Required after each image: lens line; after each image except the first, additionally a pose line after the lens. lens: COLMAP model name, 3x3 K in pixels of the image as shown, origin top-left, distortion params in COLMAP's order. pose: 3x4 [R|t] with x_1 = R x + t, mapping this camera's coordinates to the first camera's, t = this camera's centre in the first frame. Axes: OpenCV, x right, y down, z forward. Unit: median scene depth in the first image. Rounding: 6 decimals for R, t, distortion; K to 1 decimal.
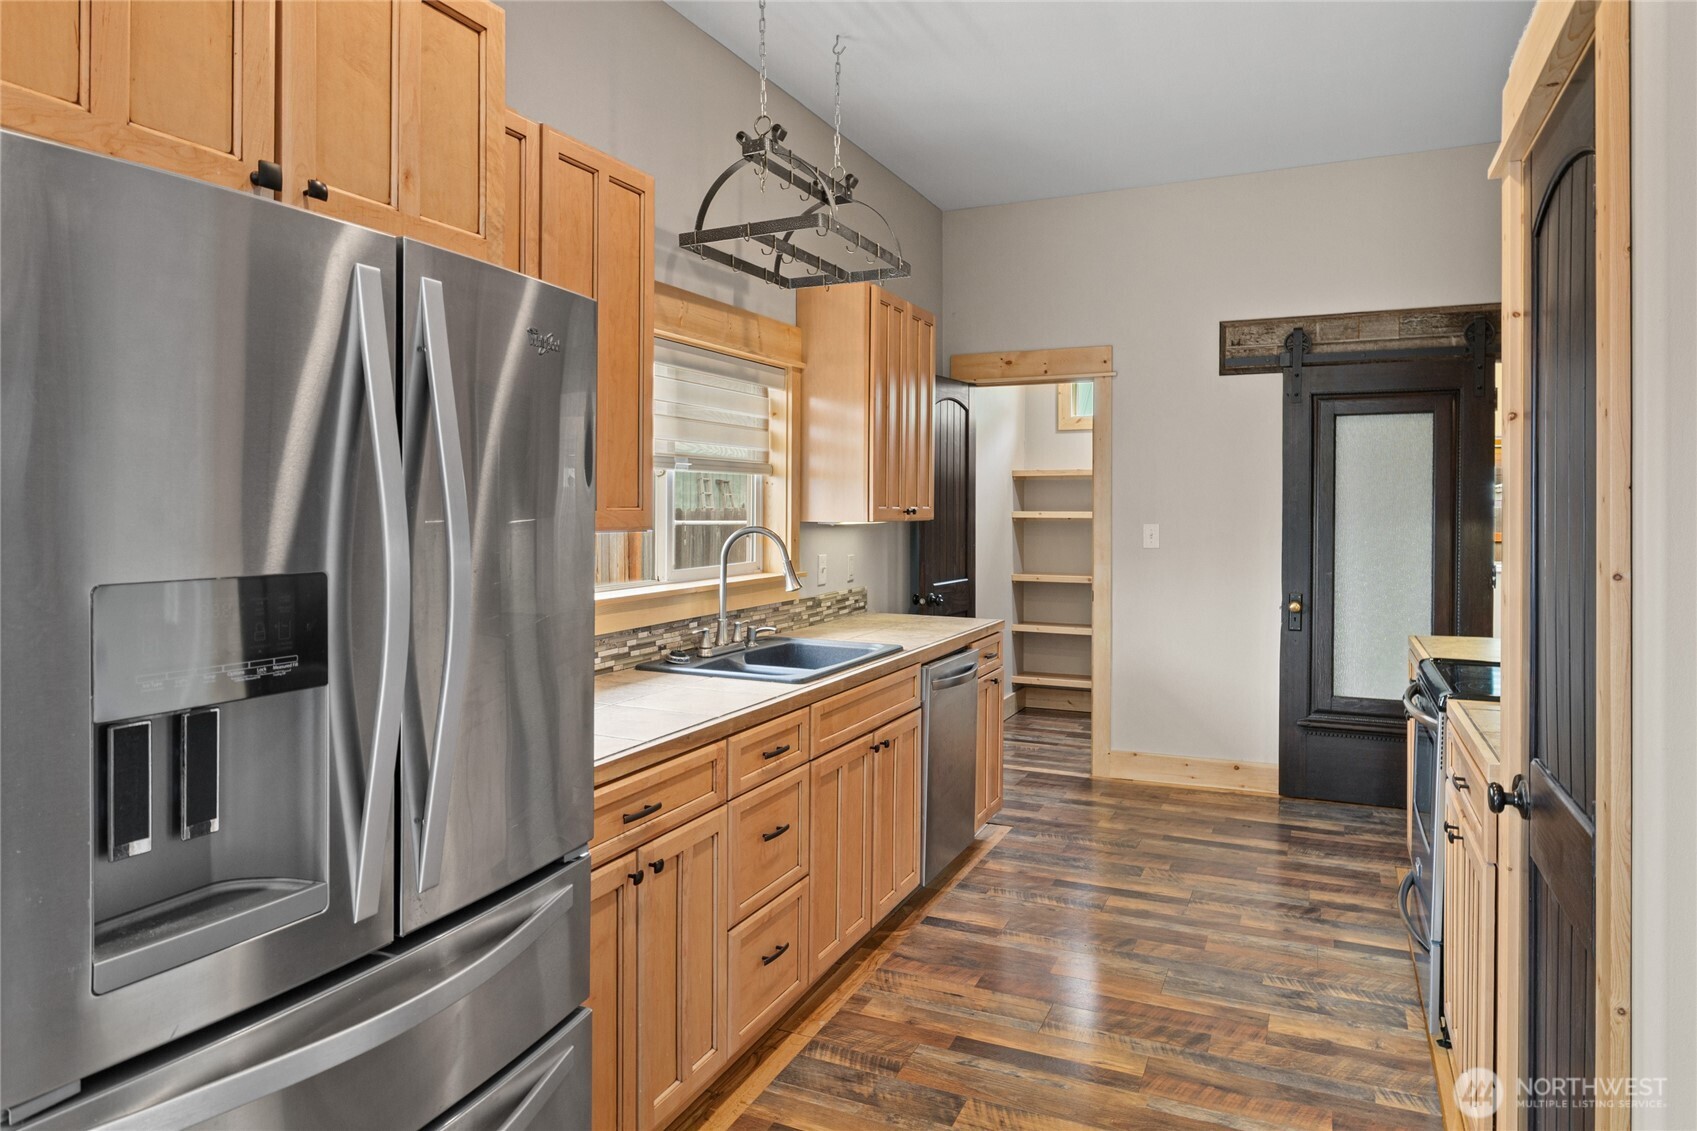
lens RADIAL K [[1105.0, 0, 797.4], [0, 1105.0, 519.2], [0, 0, 1]] dist [0.003242, 0.000541]
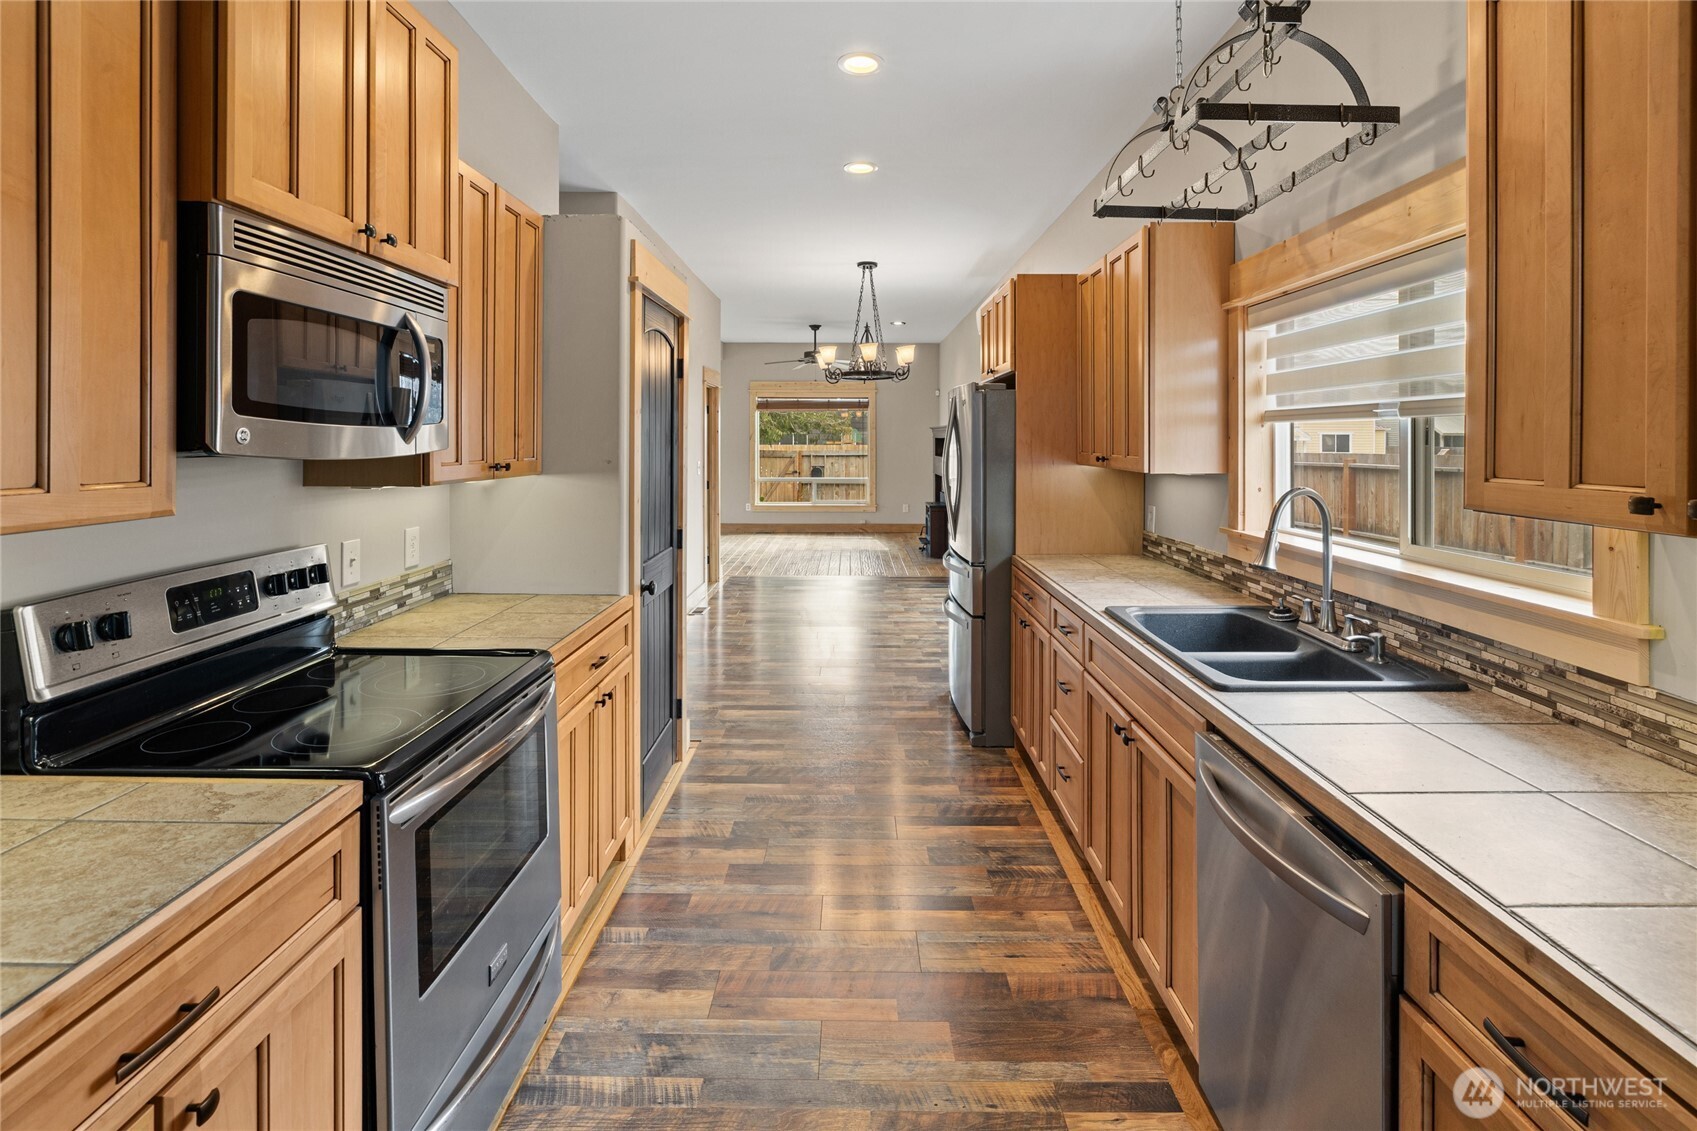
lens RADIAL K [[799.1, 0, 837.2], [0, 799.1, 450.6], [0, 0, 1]] dist [-0.003486, 0.000177]
pose [[-0.912526, 0.003105, -0.409006, 0.437728], [-0.008399, 0.999618, 0.026327, -0.028465], [0.408932, 0.027459, -0.912152, 1.196393]]
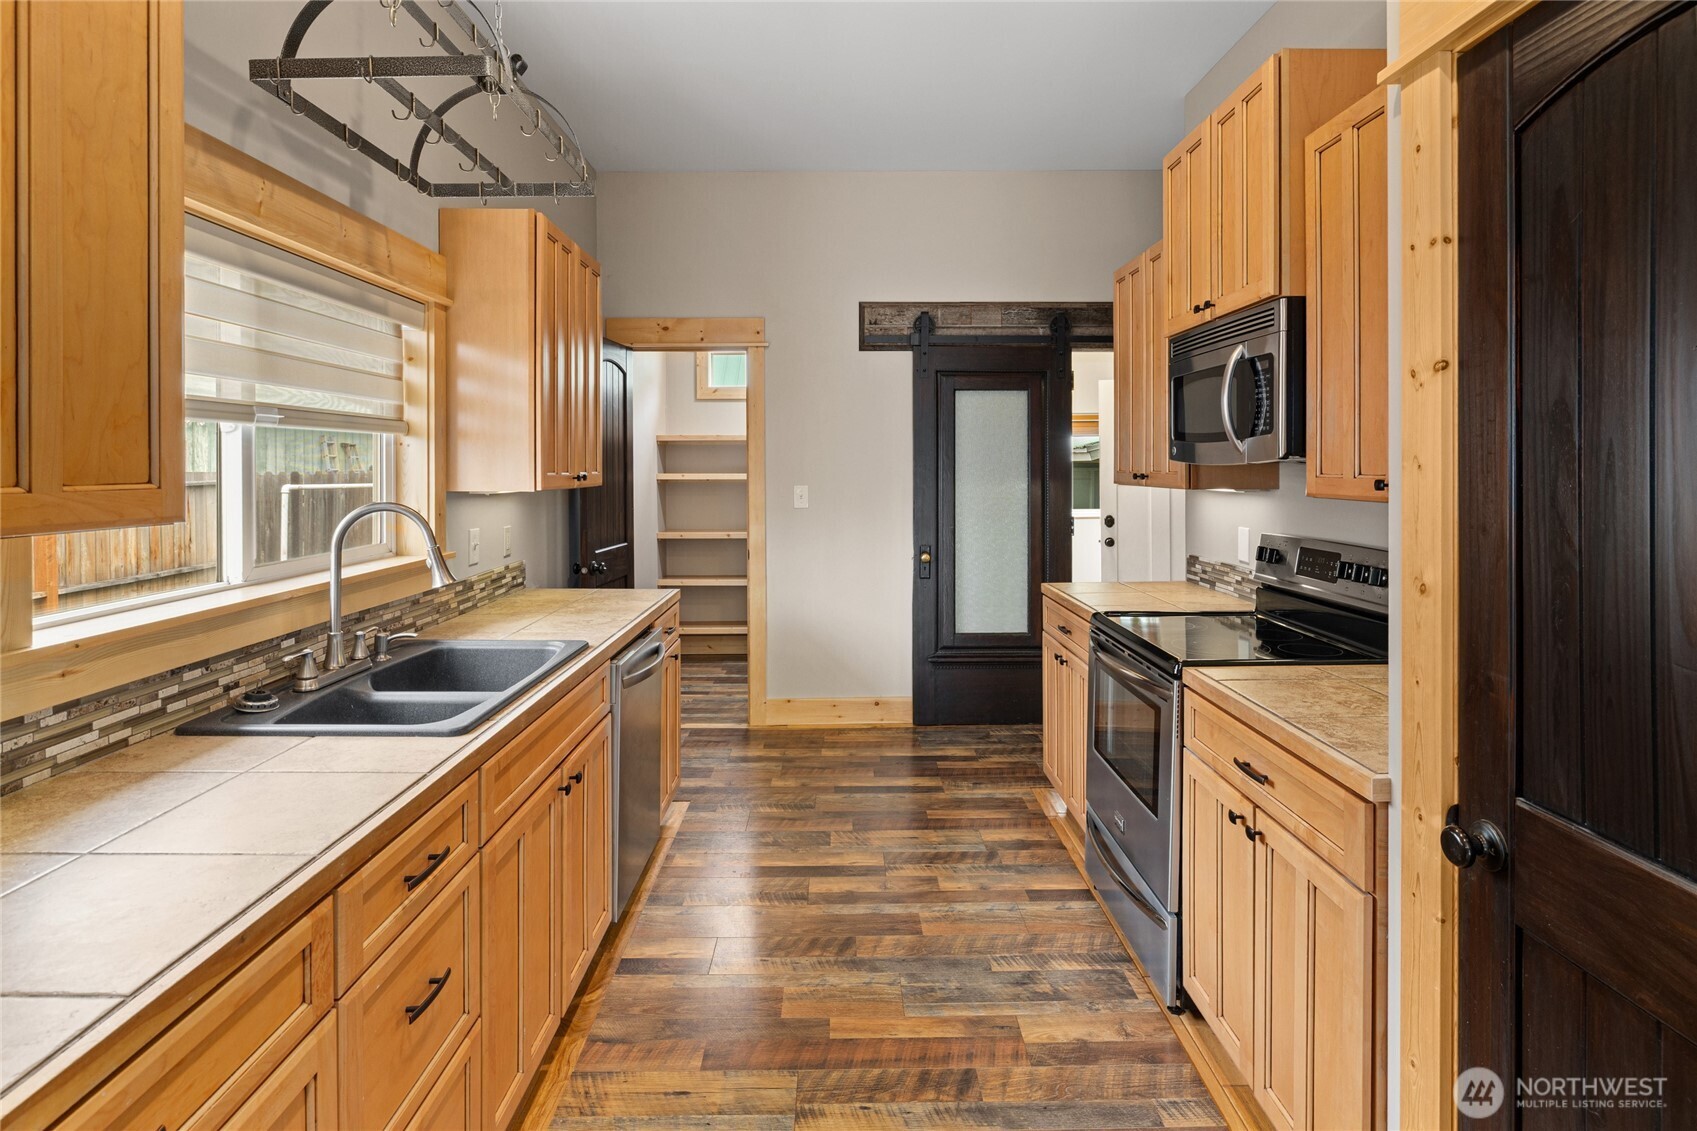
lens RADIAL K [[862.2, 0, 848.8], [0, 862.2, 476.1], [0, 0, 1]] dist [-0.004470, -0.000023]
pose [[0.897324, -0.008812, 0.441284, -0.012106], [0.009042, 0.999958, 0.001582, -0.007901], [-0.441279, 0.002571, 0.897366, 0.300108]]
